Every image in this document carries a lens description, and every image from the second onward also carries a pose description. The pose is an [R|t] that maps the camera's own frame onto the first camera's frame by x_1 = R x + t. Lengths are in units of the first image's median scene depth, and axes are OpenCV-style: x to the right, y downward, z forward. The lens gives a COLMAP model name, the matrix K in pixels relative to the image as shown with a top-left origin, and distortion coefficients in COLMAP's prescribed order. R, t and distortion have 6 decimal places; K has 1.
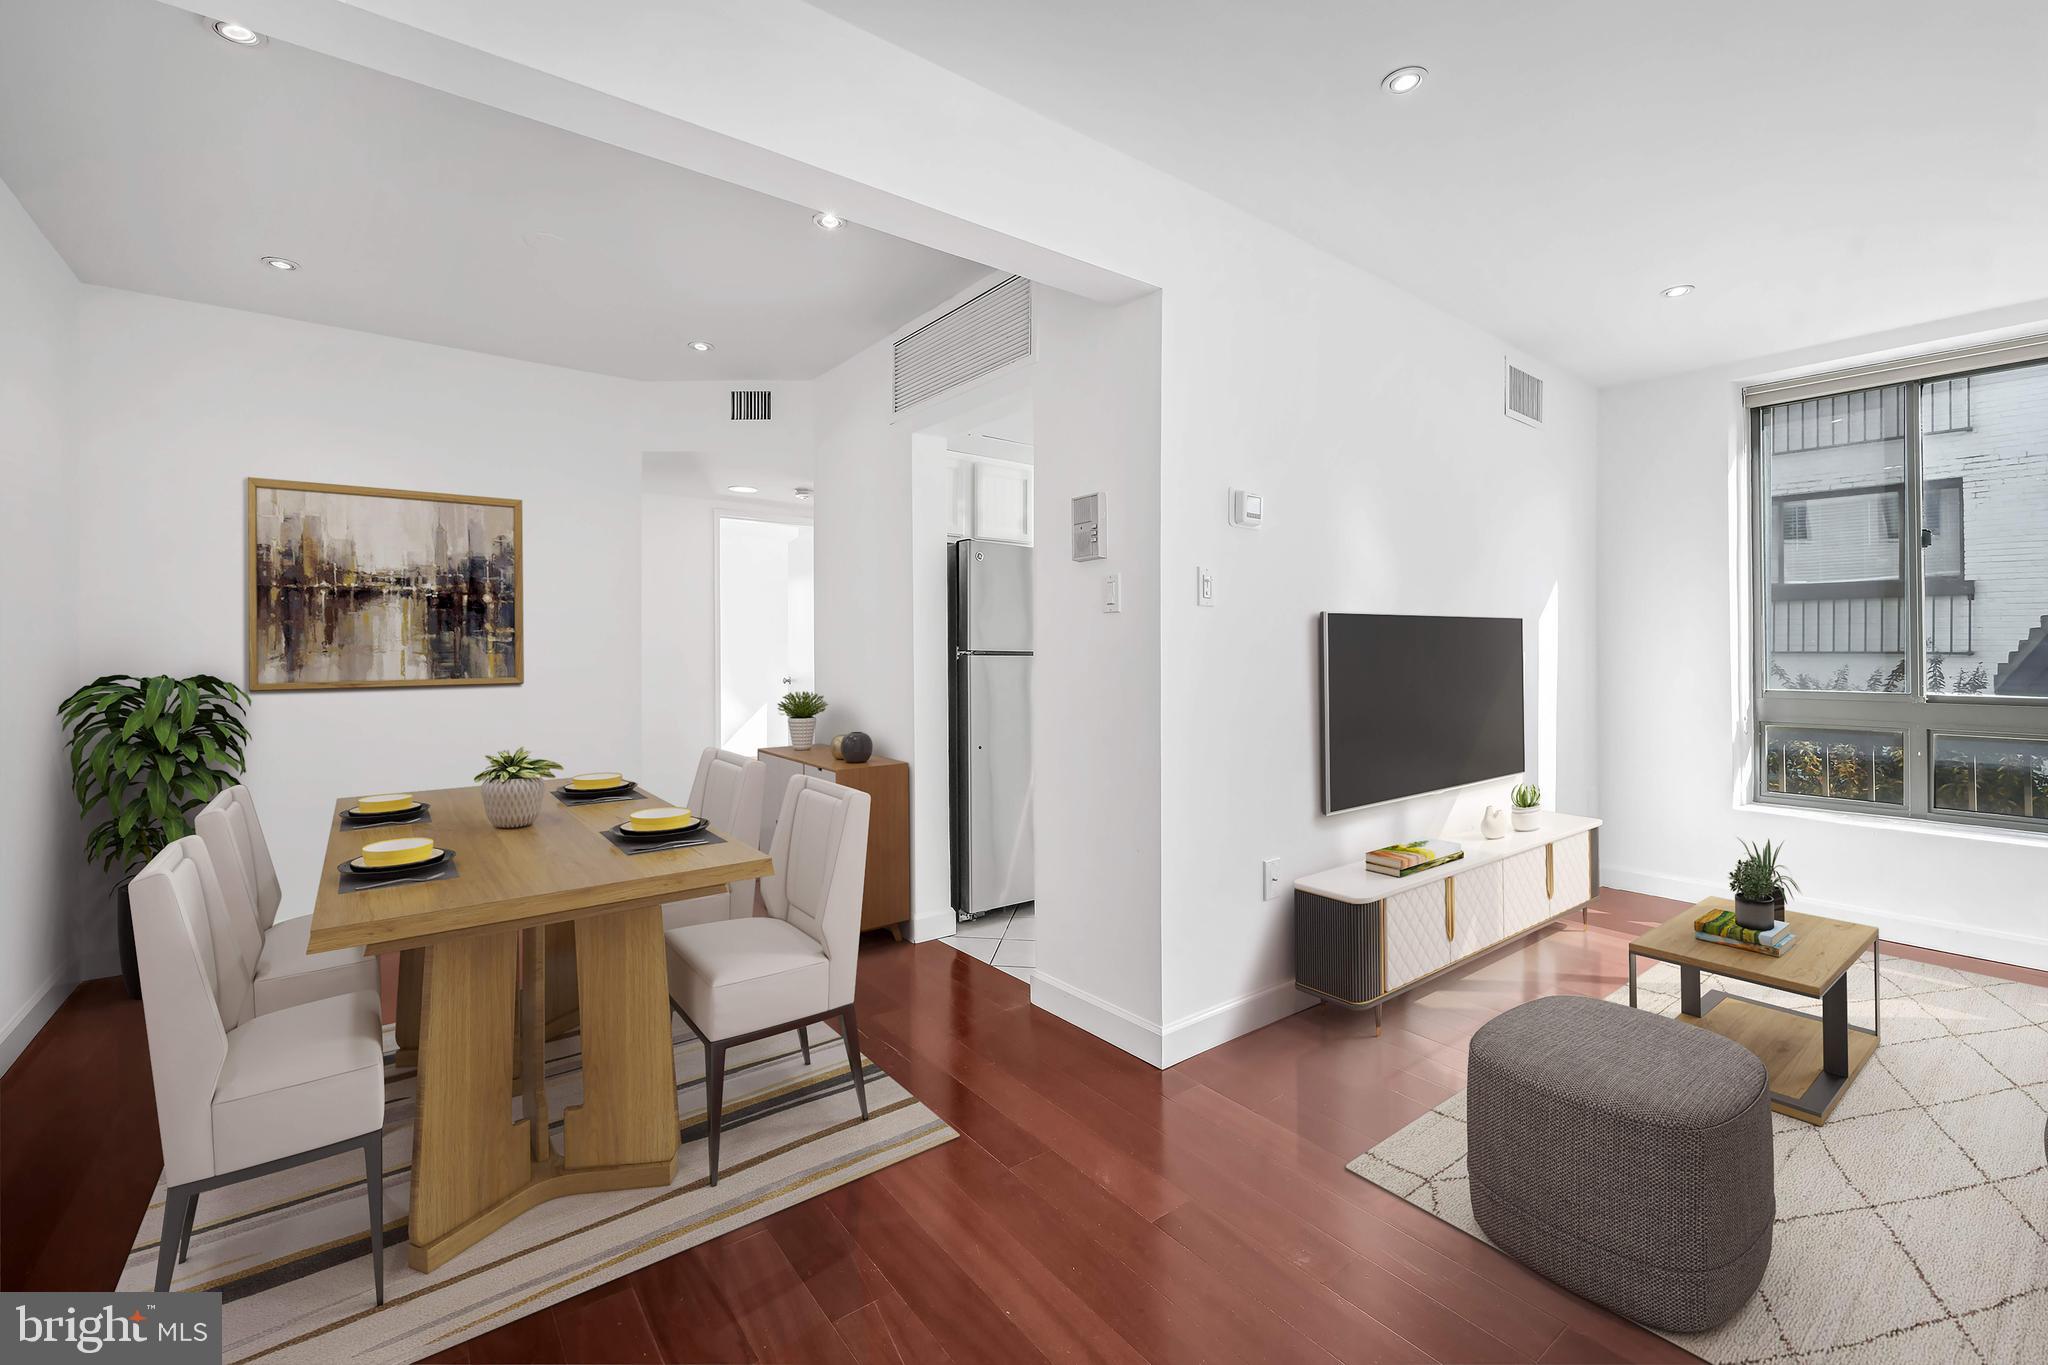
lens RADIAL K [[854.1, 0, 1026.4], [0, 854.1, 644.4], [0, 0, 1]] dist [-0.000588, -0.000913]
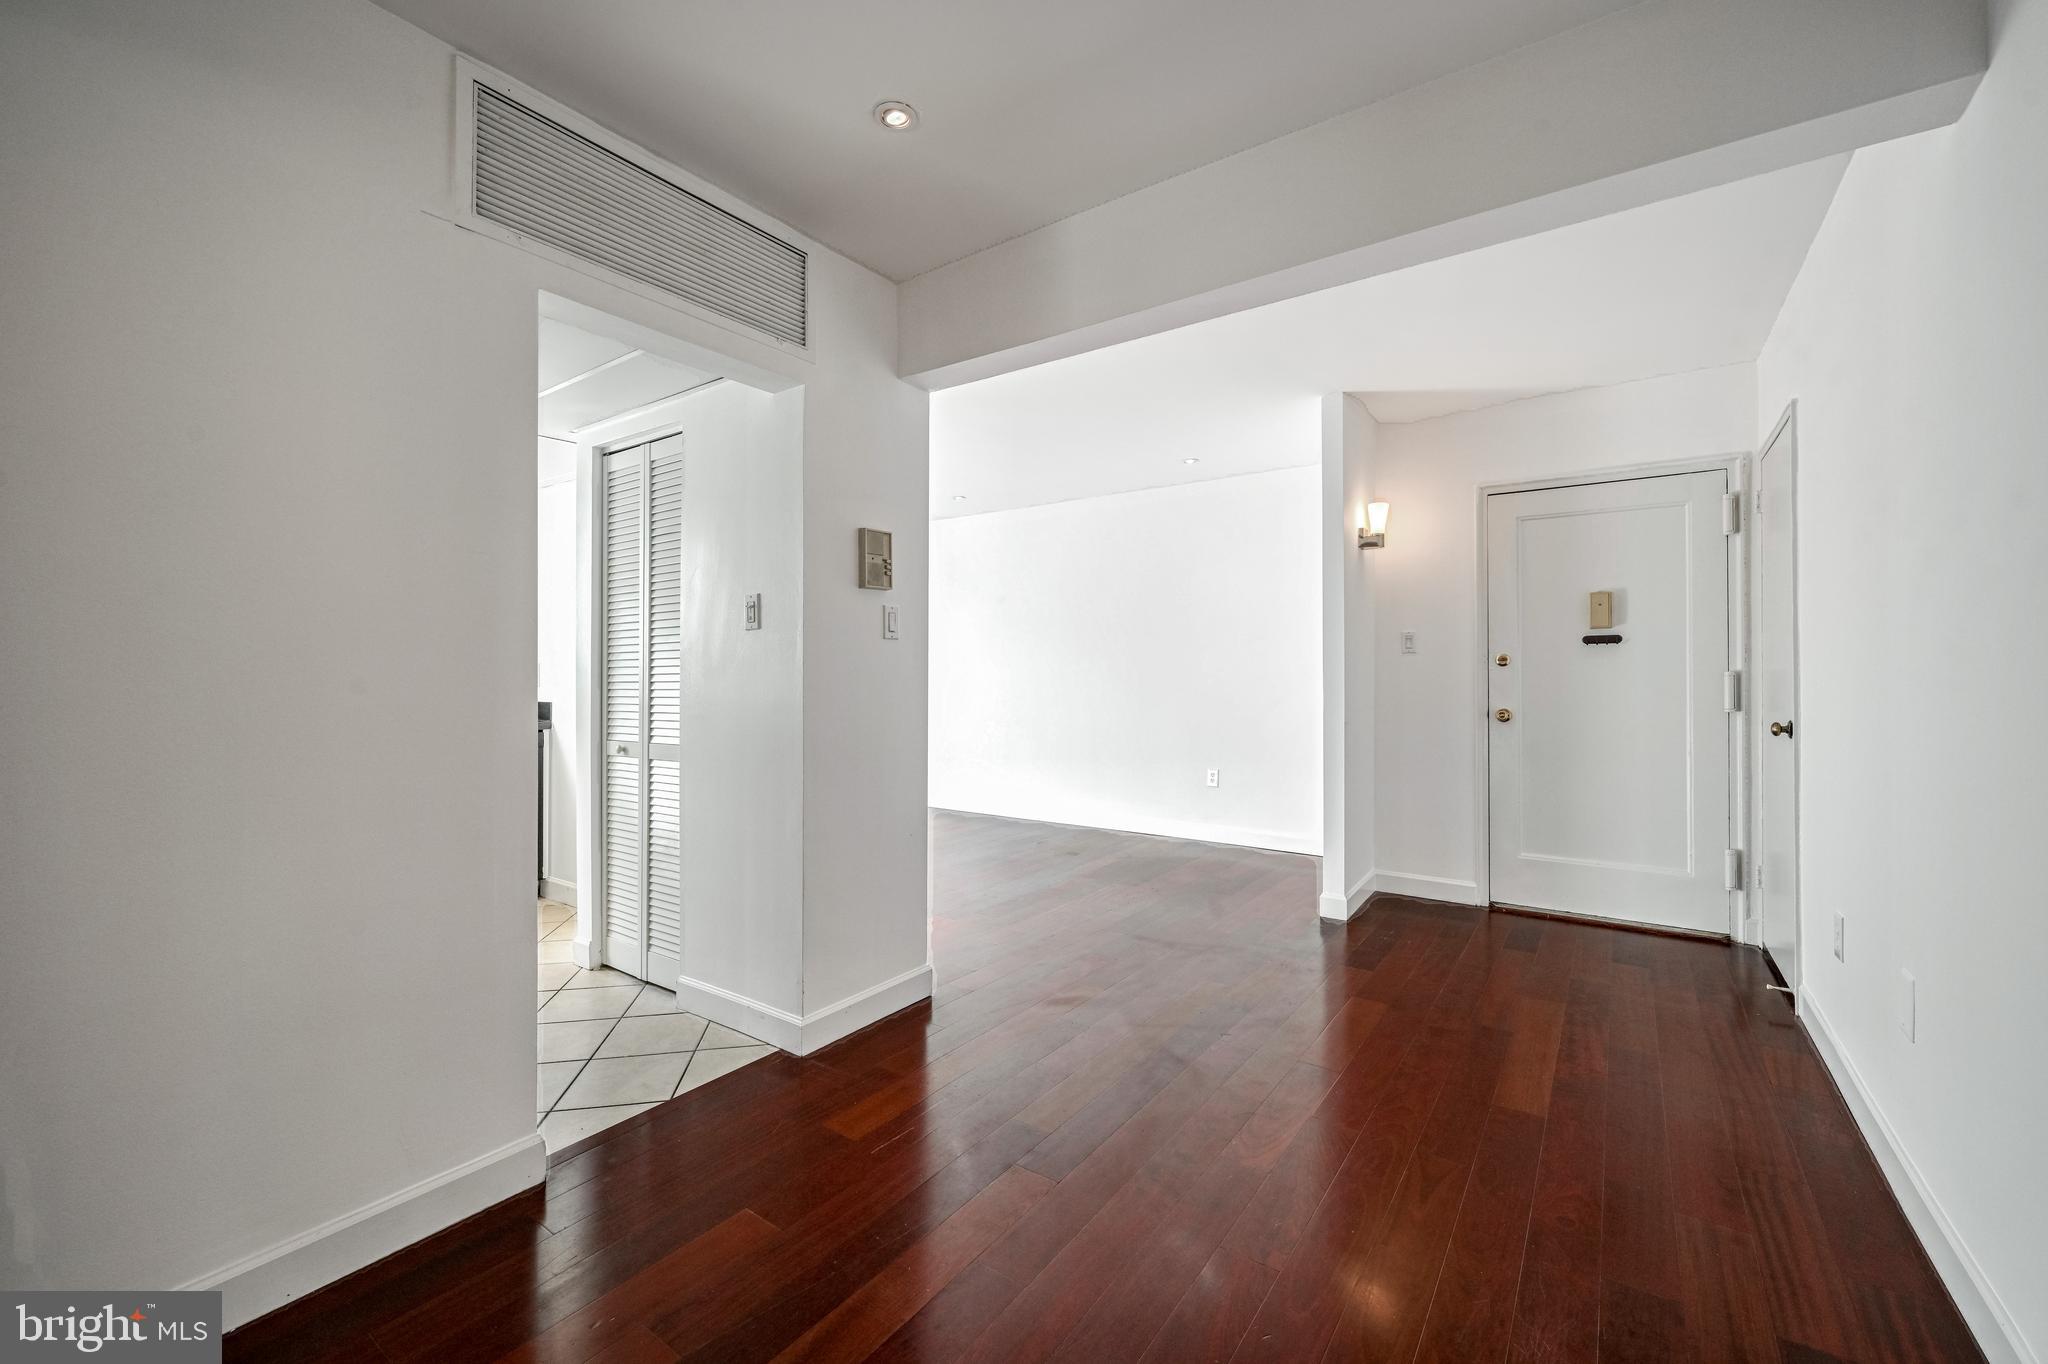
lens RADIAL K [[824.6, 0, 1030.2], [0, 824.6, 672.9], [0, 0, 1]] dist [0.001226, 0.000587]
pose [[-0.292643, 0.007748, 0.956190, -0.793305], [-0.001613, 0.999962, -0.008596, 0.013952], [-0.956221, -0.004058, -0.292619, 0.889973]]
